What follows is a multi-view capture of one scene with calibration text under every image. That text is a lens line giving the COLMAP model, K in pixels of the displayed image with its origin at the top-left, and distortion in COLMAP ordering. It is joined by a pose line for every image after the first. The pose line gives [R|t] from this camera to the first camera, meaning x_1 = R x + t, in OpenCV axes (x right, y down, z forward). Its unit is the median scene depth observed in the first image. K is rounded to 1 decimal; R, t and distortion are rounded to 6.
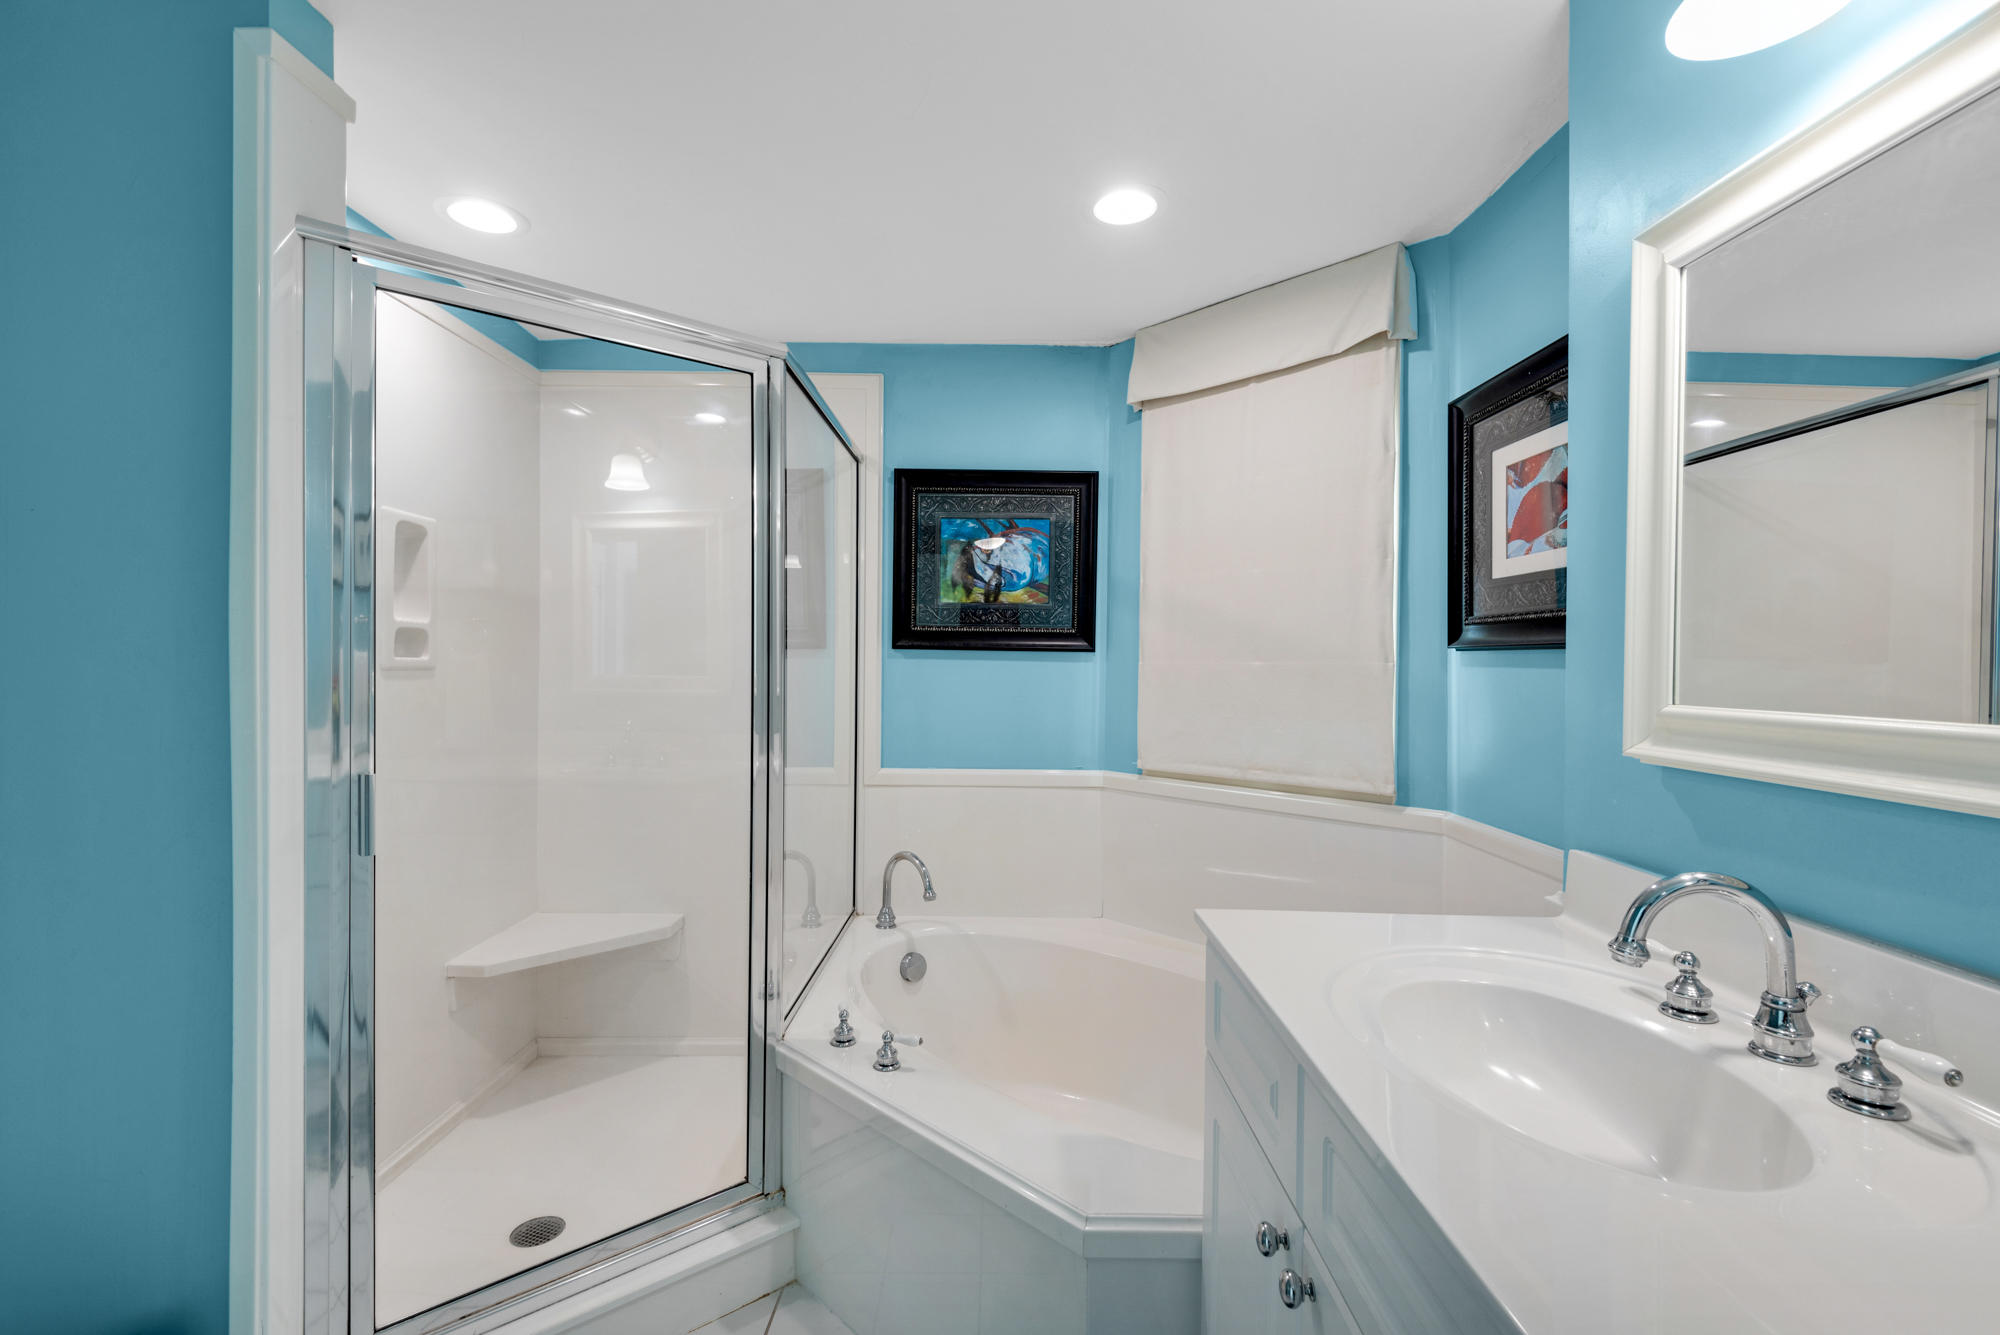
lens RADIAL K [[899.9, 0, 980.5], [0, 899.9, 667.8], [0, 0, 1]] dist [0.037460, -0.018198]
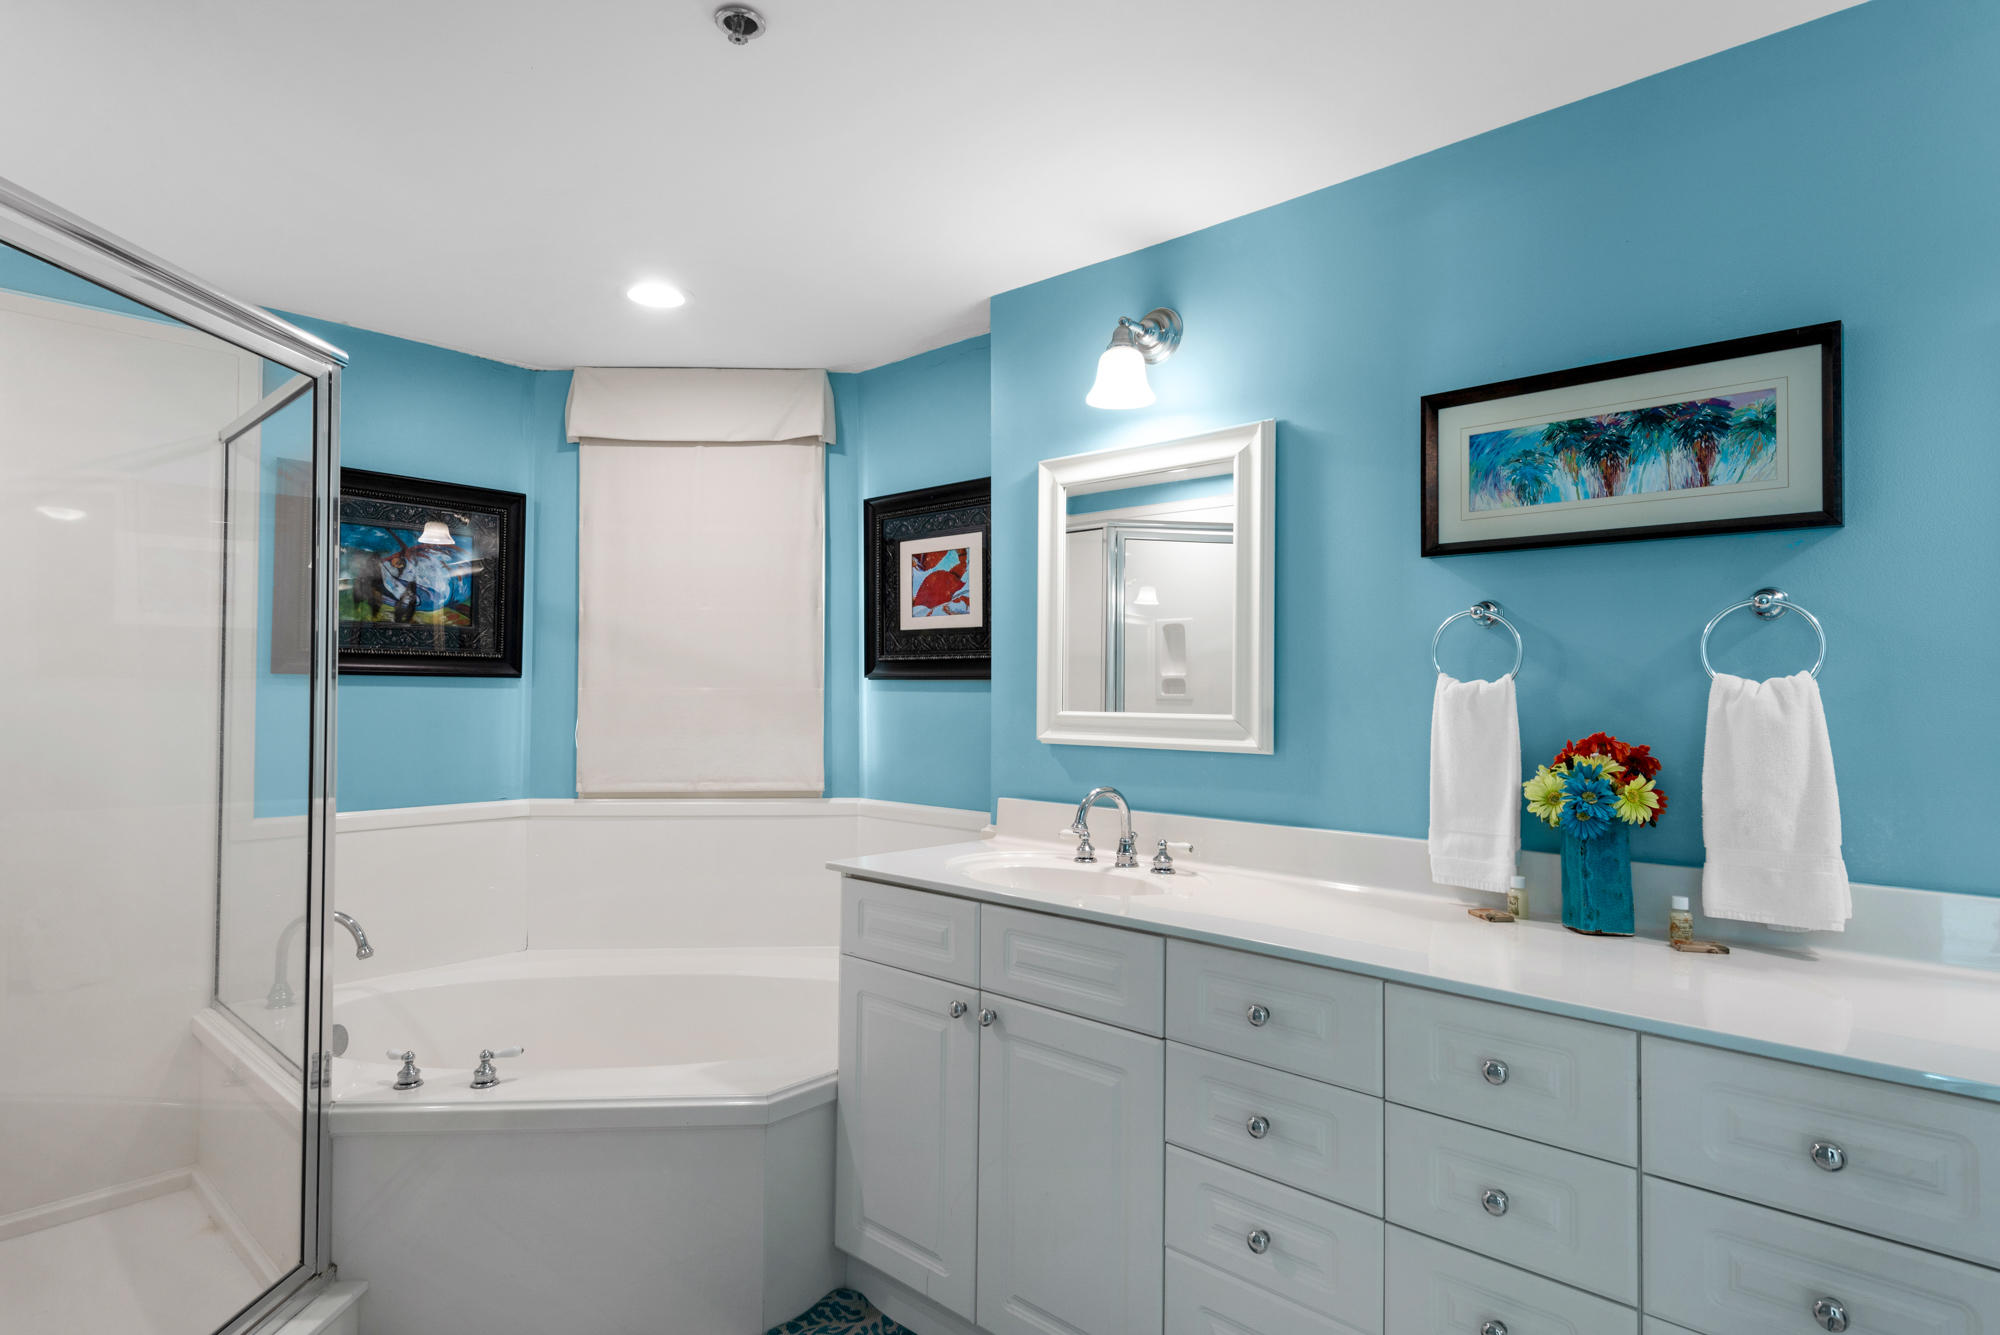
lens RADIAL K [[1054.1, 0, 1000.0], [0, 1054.1, 667.5], [0, 0, 1]] dist [0.001962, -0.000167]
pose [[0.662709, 0.010902, 0.748798, -0.493706], [0.005744, 0.999791, -0.019640, -0.004226], [-0.748855, 0.017317, 0.662508, -0.188225]]
